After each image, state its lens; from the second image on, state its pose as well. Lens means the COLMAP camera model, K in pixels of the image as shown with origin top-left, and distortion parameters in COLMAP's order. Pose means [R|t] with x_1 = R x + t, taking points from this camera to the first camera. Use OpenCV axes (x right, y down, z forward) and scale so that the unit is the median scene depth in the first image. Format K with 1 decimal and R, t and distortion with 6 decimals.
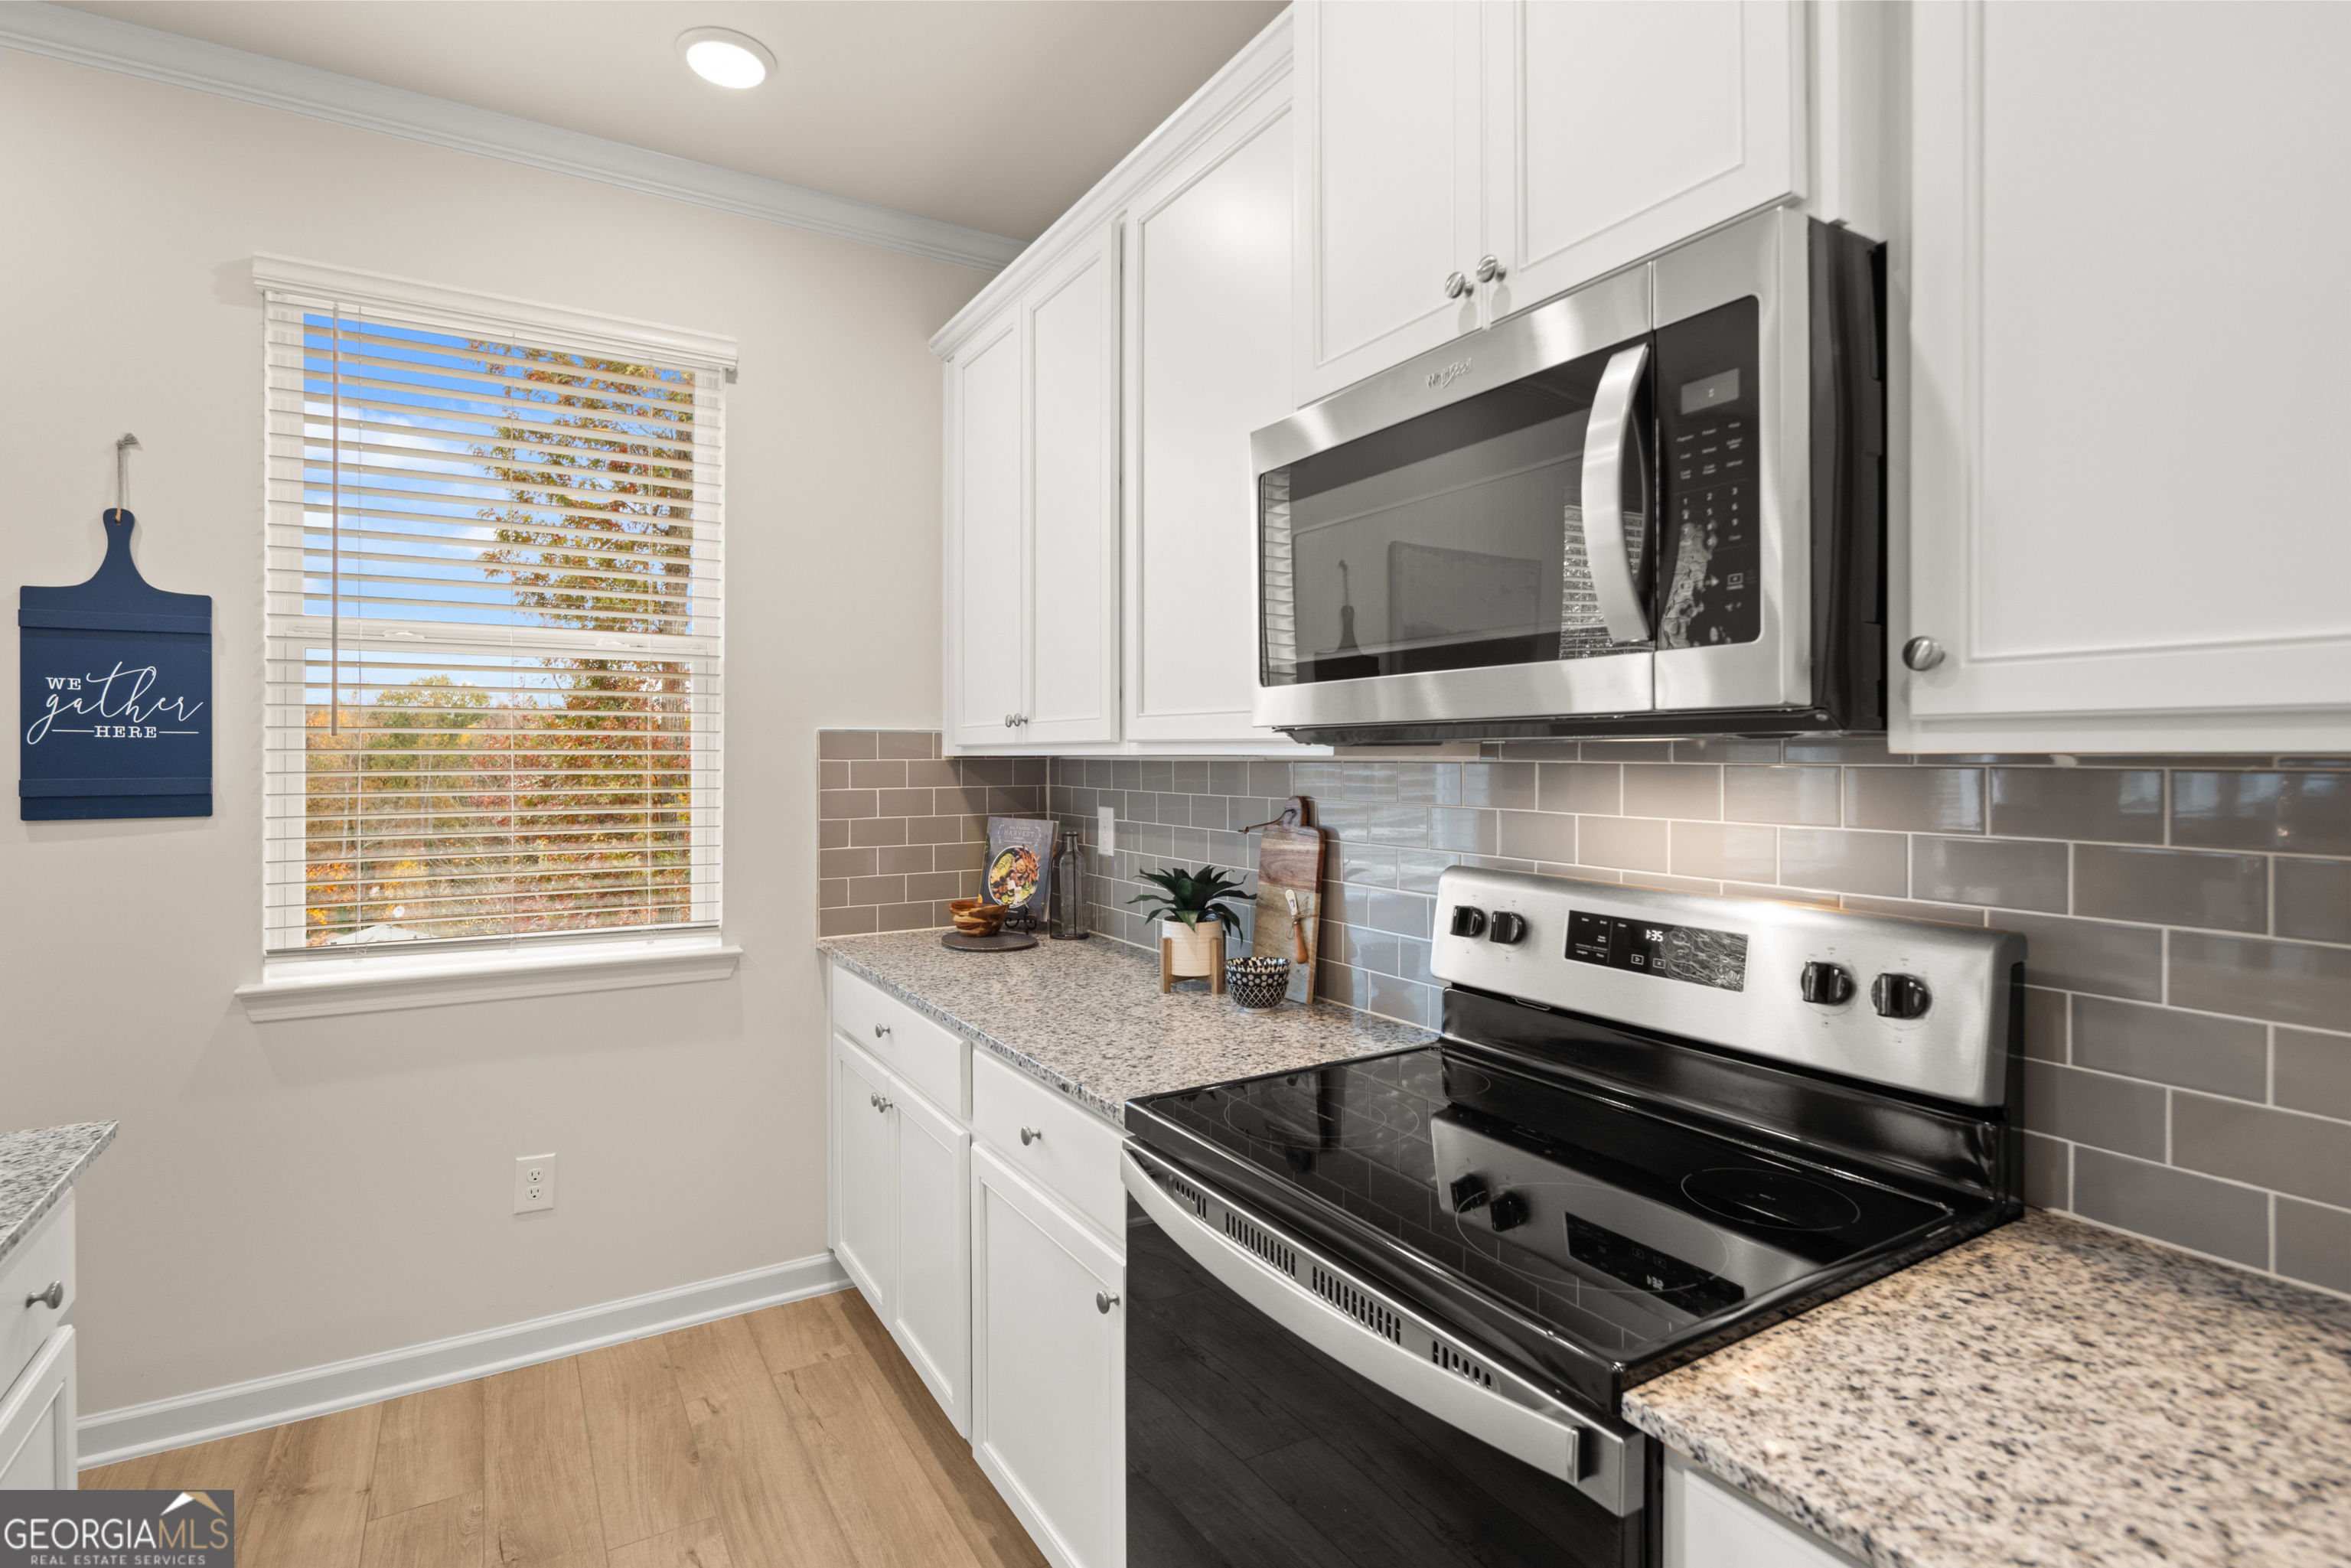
lens RADIAL K [[1132.8, 0, 1160.0], [0, 1132.8, 752.0], [0, 0, 1]] dist [0.009510, -0.006826]
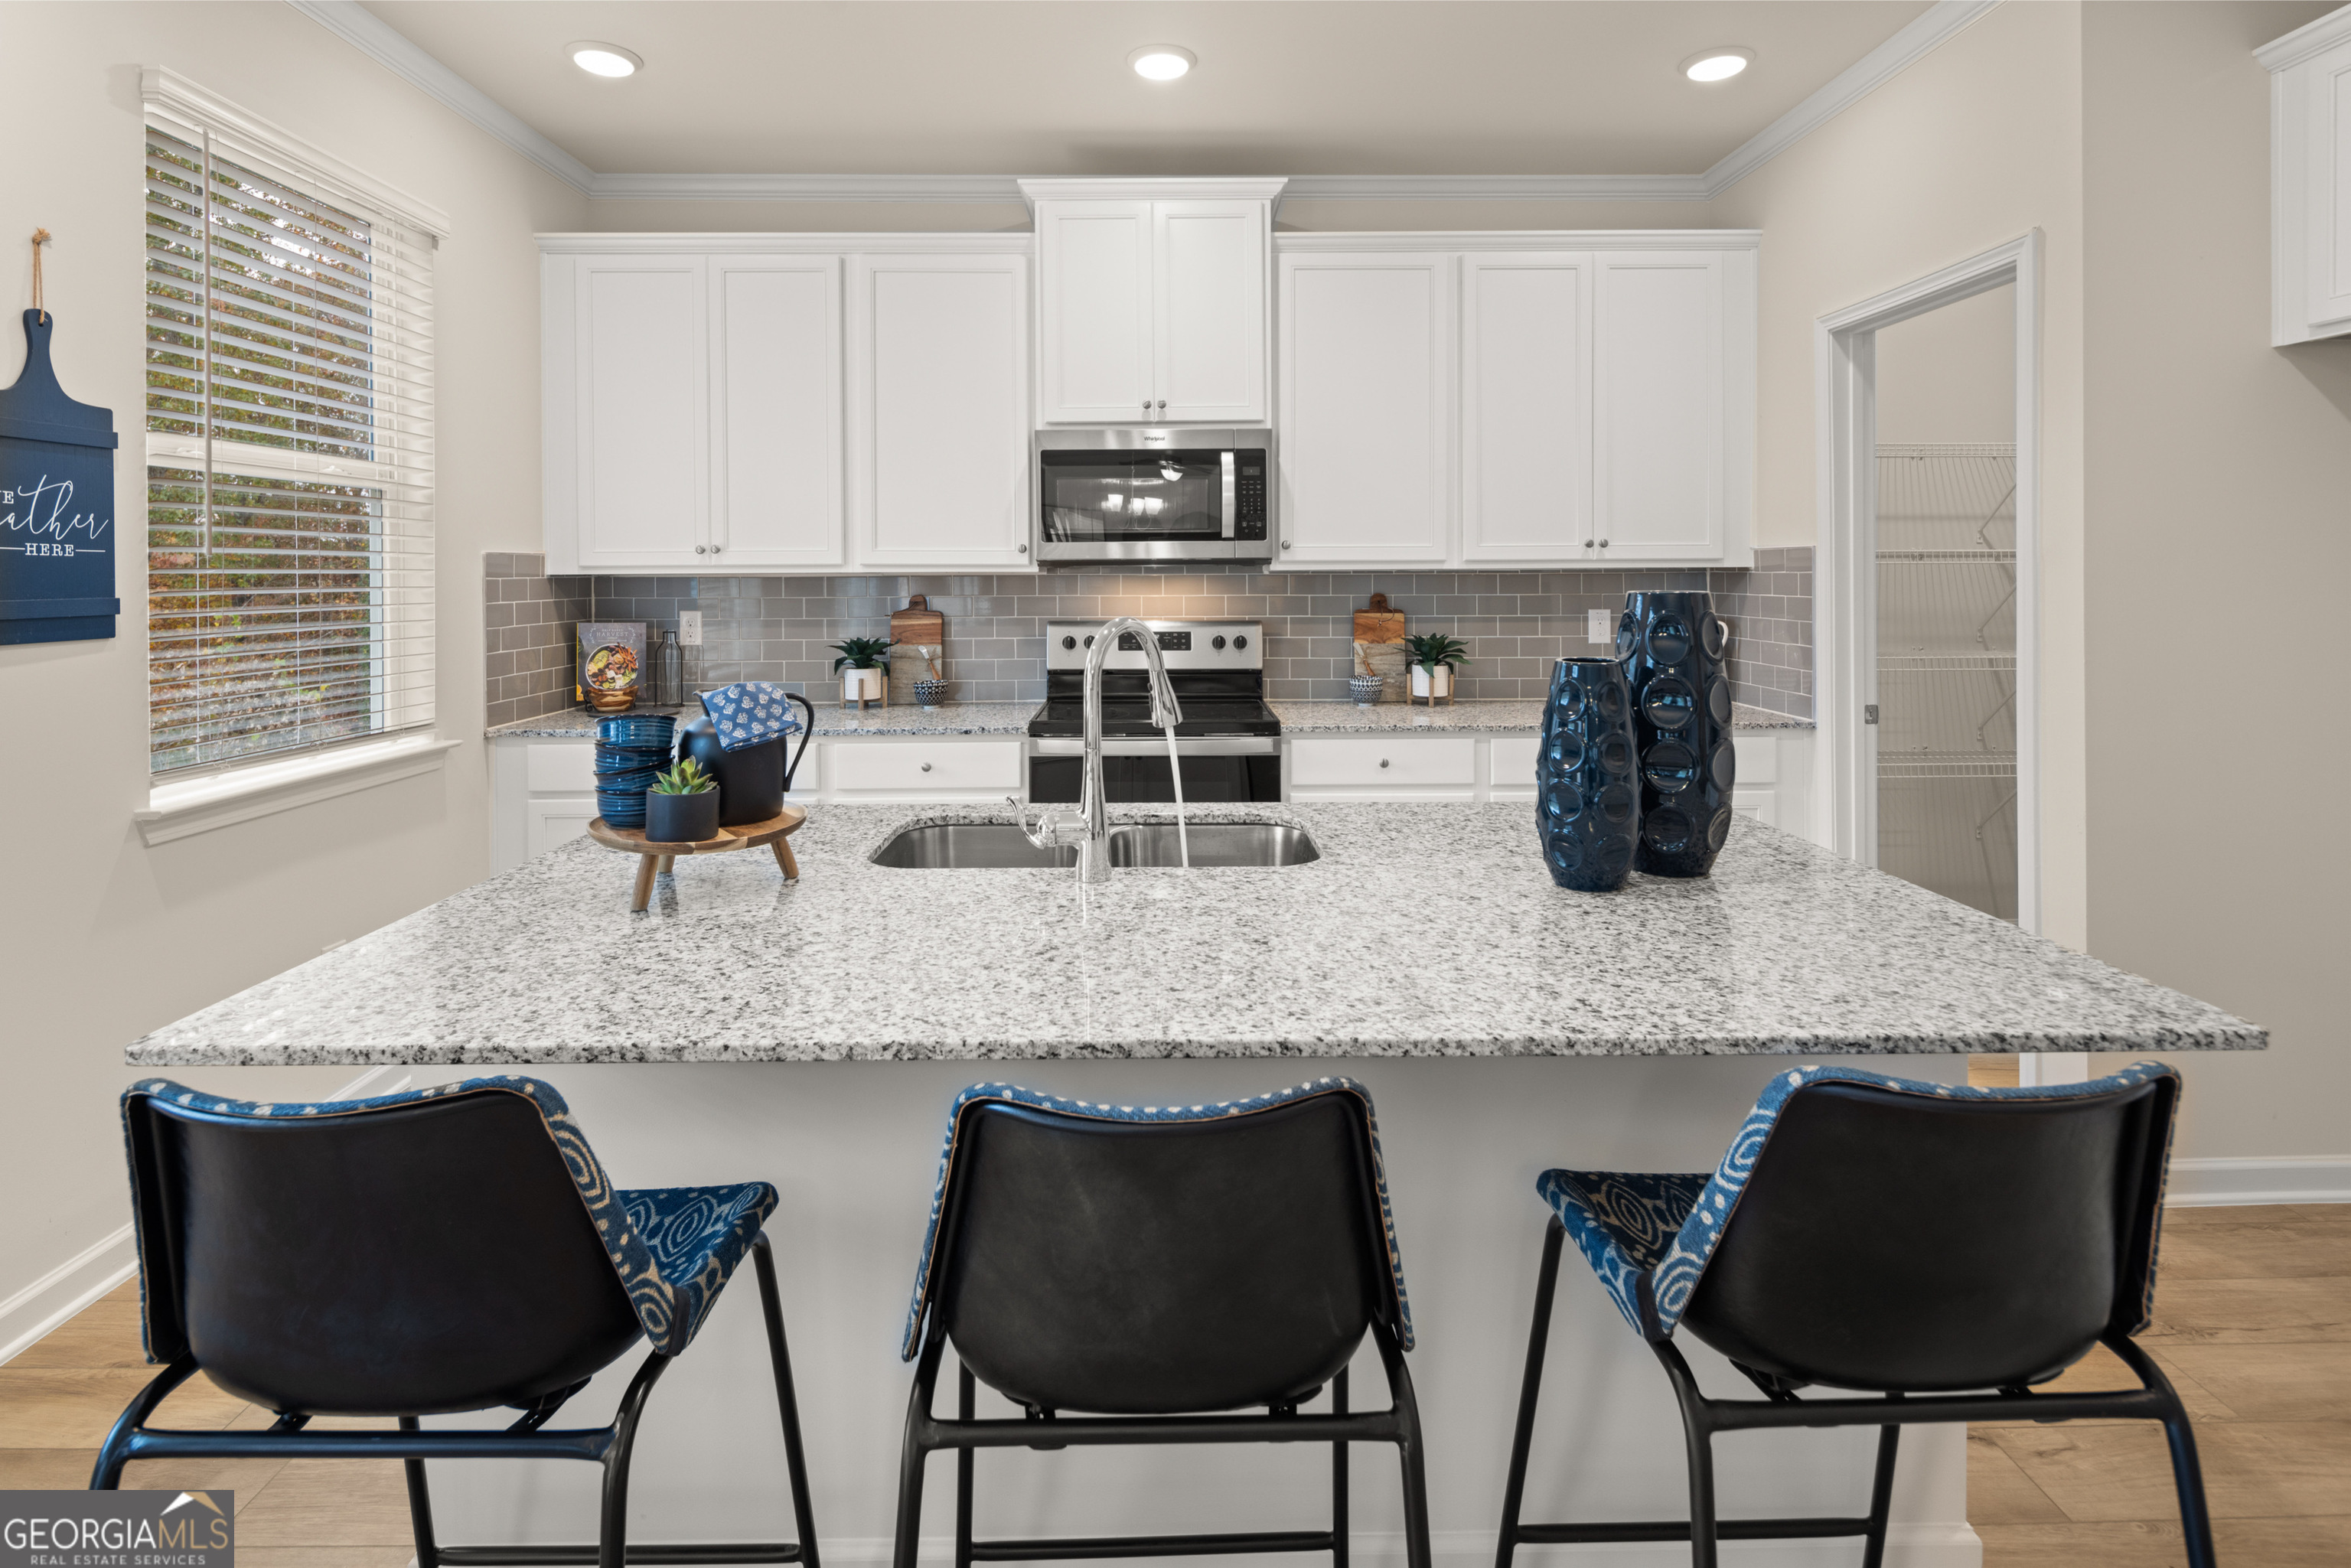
lens RADIAL K [[1132.8, 0, 1166.6], [0, 1132.8, 580.6], [0, 0, 1]] dist [0.009510, -0.006826]
pose [[0.503517, -0.008404, 0.863944, -1.254871], [0.001939, 0.999961, 0.008597, 0.001346], [-0.863983, -0.002654, 0.503514, -0.265121]]
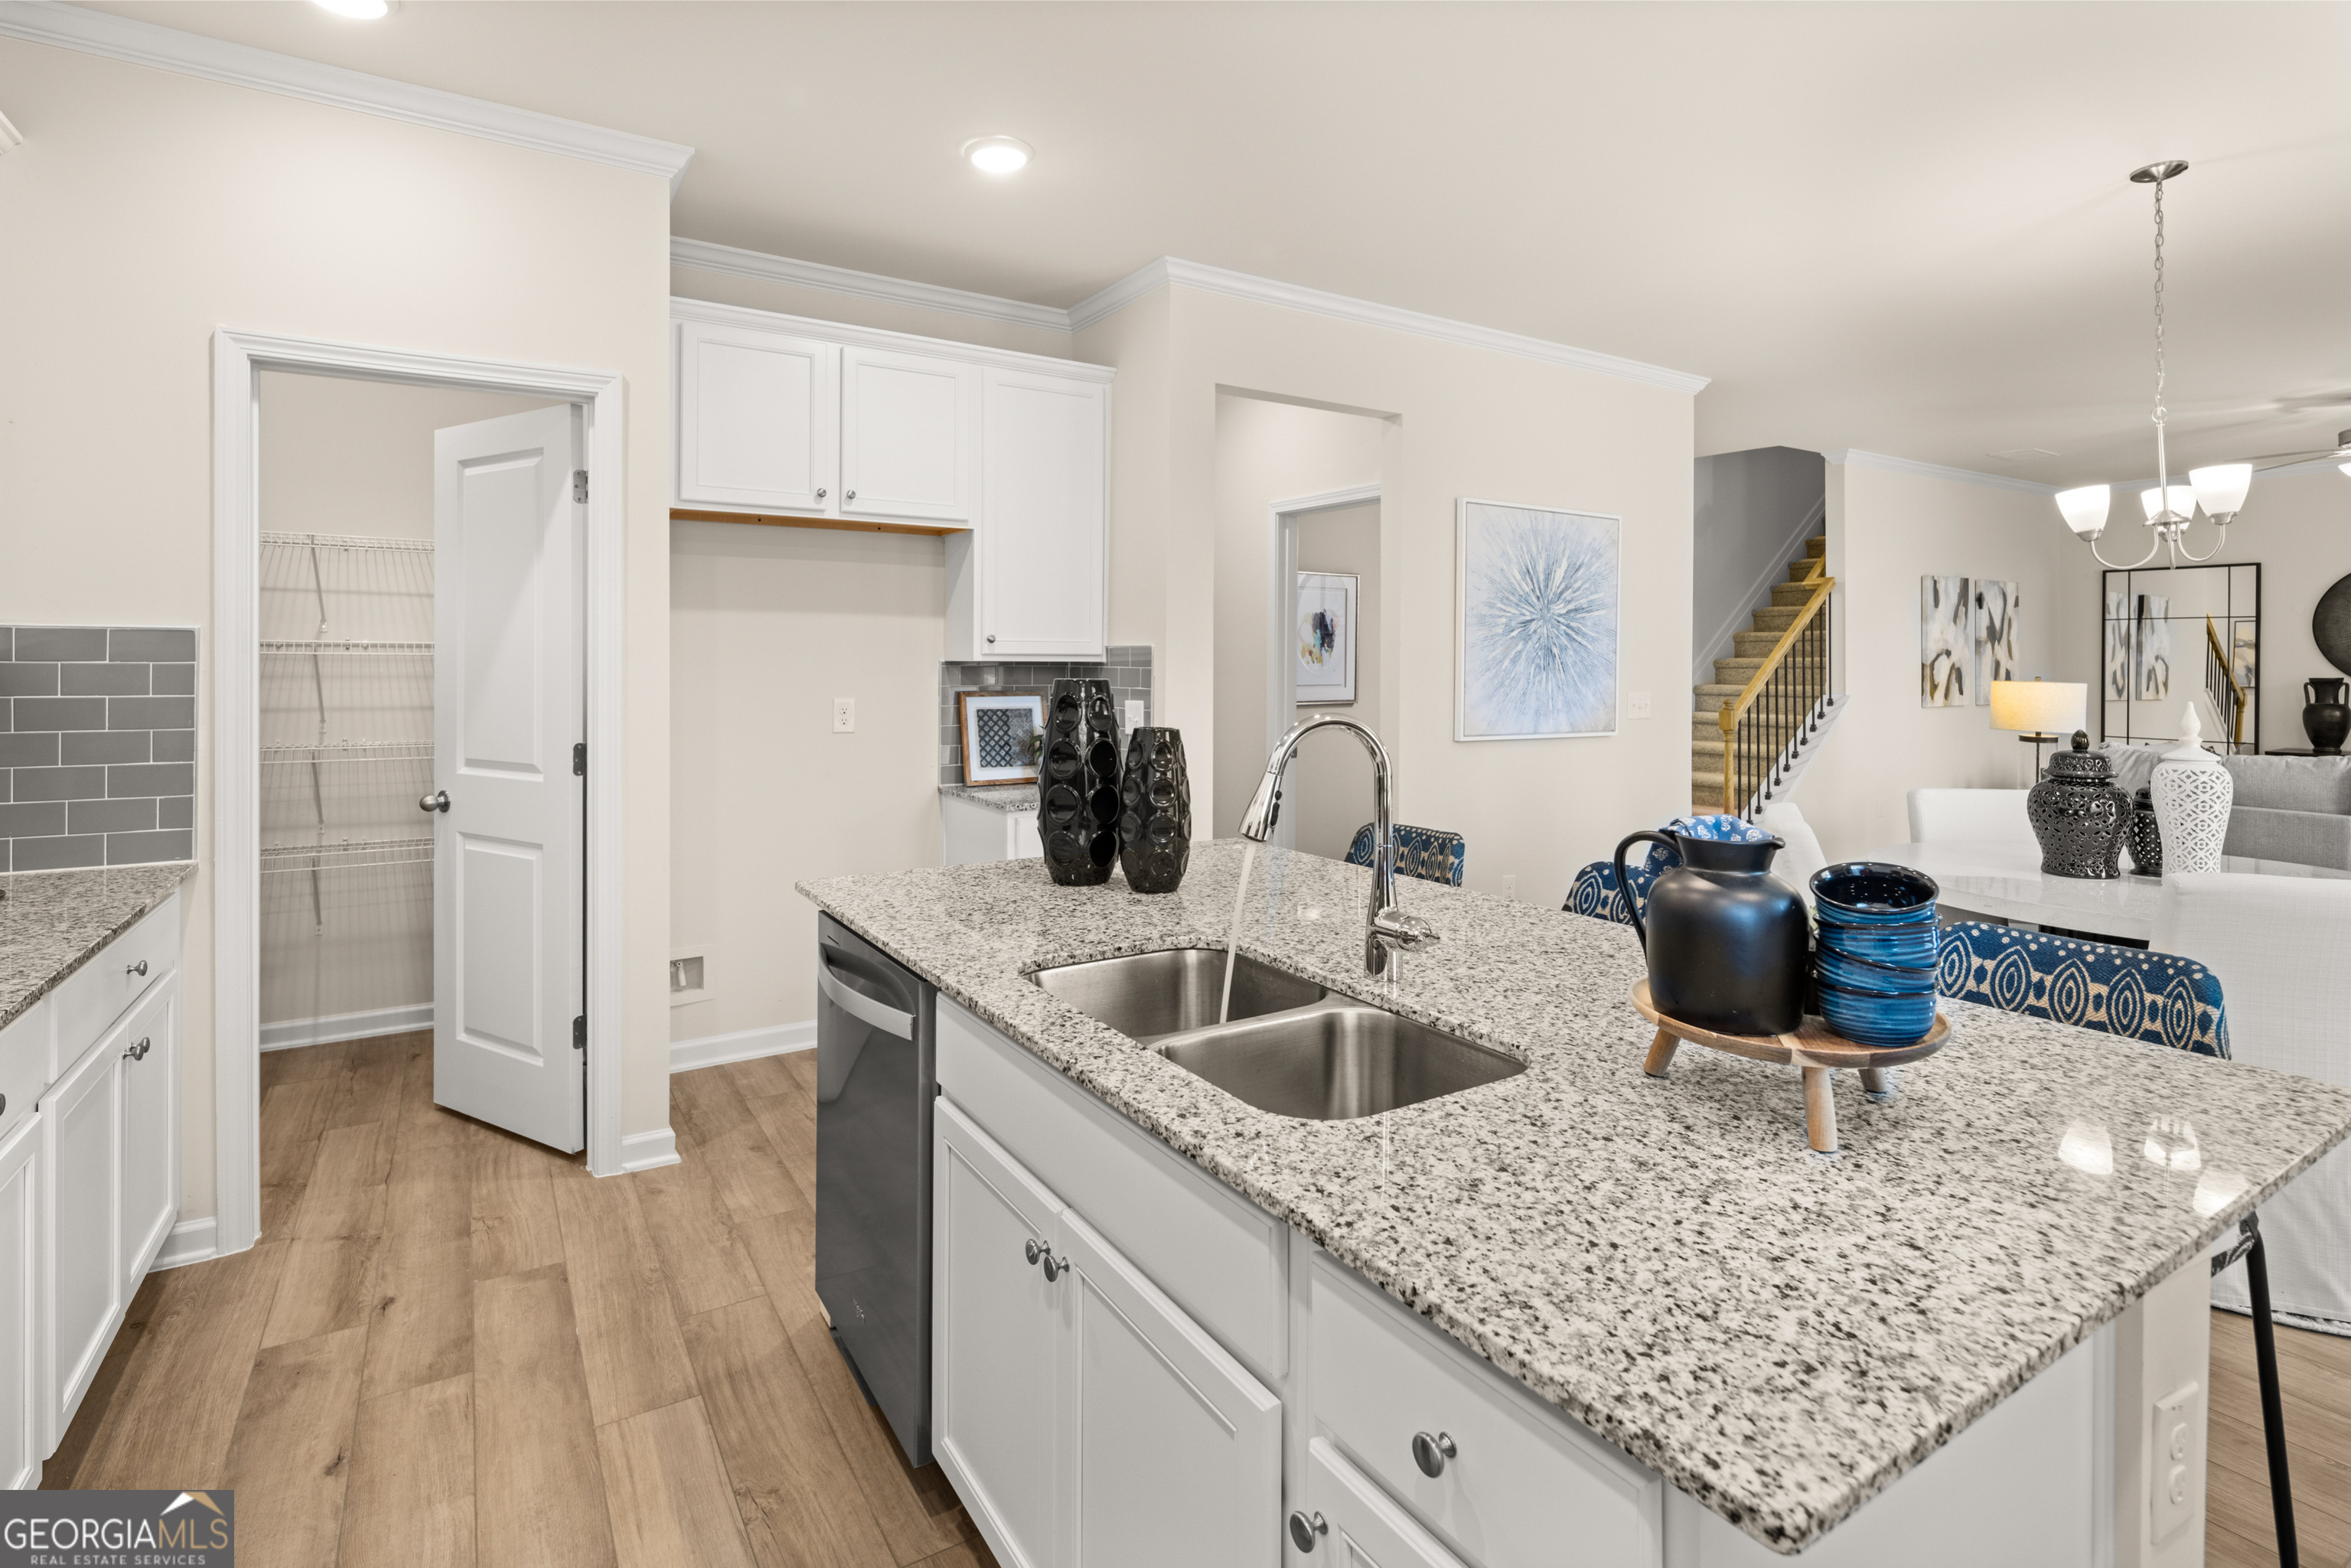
lens RADIAL K [[1132.8, 0, 1191.3], [0, 1132.8, 671.7], [0, 0, 1]] dist [0.009510, -0.006826]
pose [[-0.999164, -0.001107, -0.040862, -0.437947], [-0.001048, 0.999998, -0.001448, 0.016663], [0.040864, -0.001404, -0.999164, 0.955220]]
